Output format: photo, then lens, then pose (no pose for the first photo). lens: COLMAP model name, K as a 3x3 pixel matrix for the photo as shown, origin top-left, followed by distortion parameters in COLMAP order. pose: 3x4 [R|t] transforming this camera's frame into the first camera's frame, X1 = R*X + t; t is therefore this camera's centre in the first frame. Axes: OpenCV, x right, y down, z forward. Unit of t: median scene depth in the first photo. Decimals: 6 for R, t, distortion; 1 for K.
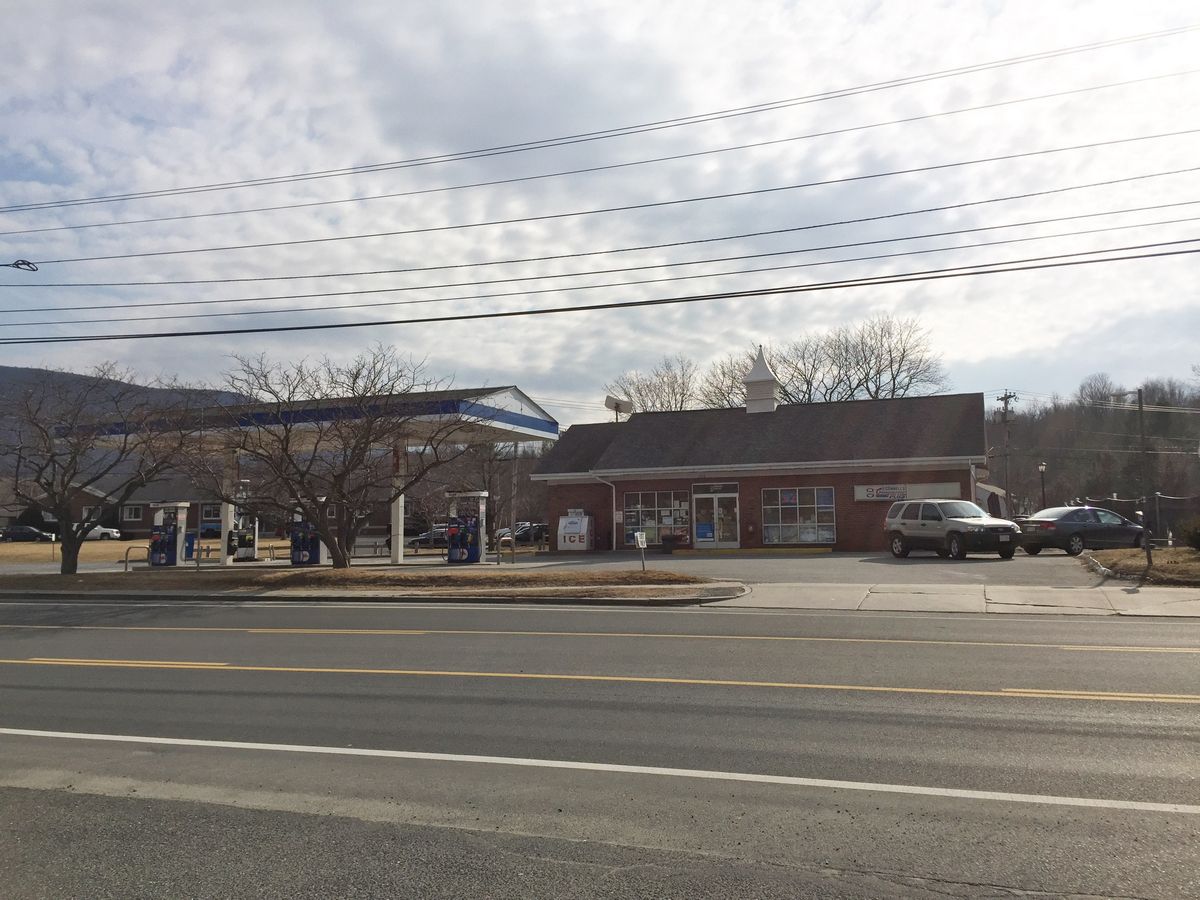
lens RADIAL K [[1004.4, 0, 600.4], [0, 1004.4, 433.5], [0, 0, 1]] dist [0.073910, -0.124737]
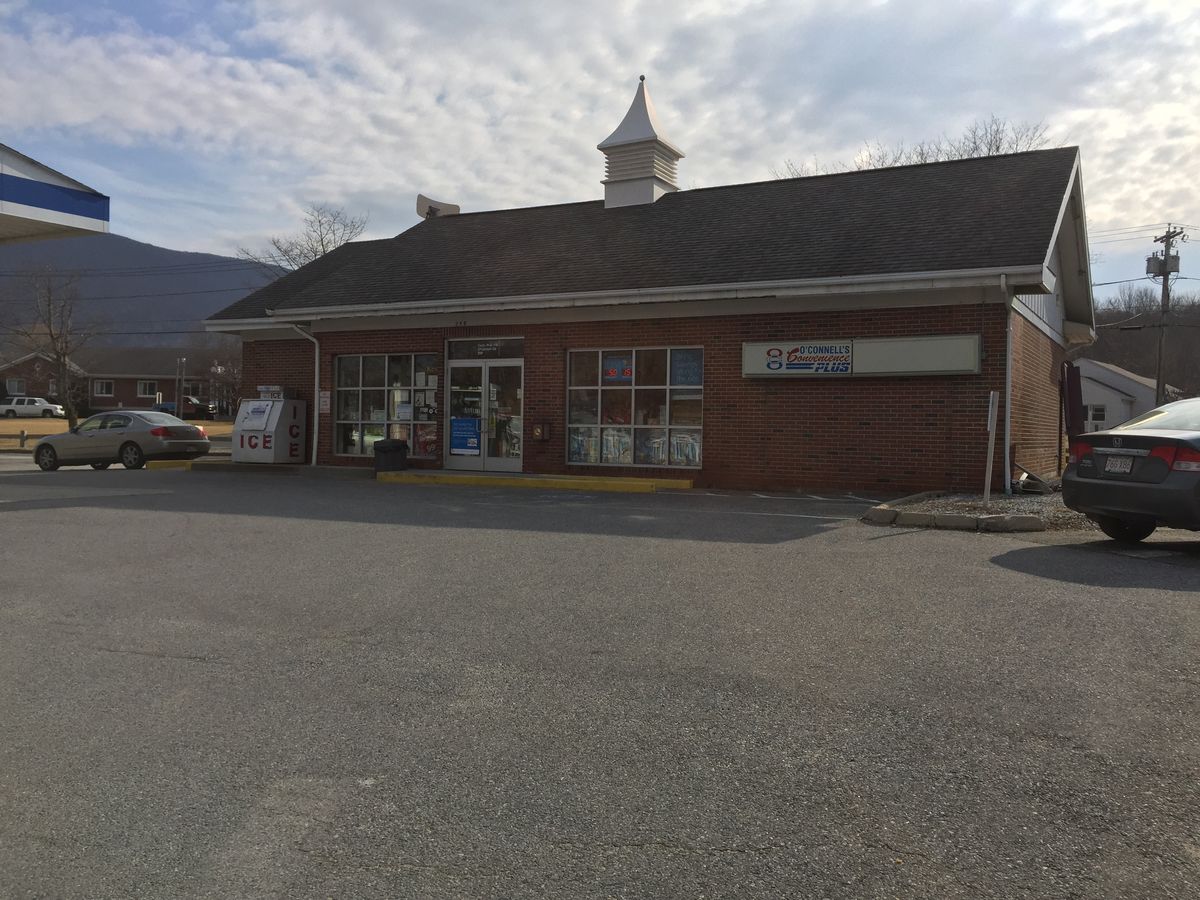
lens RADIAL K [[1011.6, 0, 636.2], [0, 1011.6, 449.7], [0, 0, 1]] dist [0.084943, -0.140974]
pose [[0.993397, 0.030665, -0.110555, 0.239686], [-0.016779, 0.992090, 0.124404, 0.040904], [0.113495, -0.121727, 0.986053, 0.516009]]
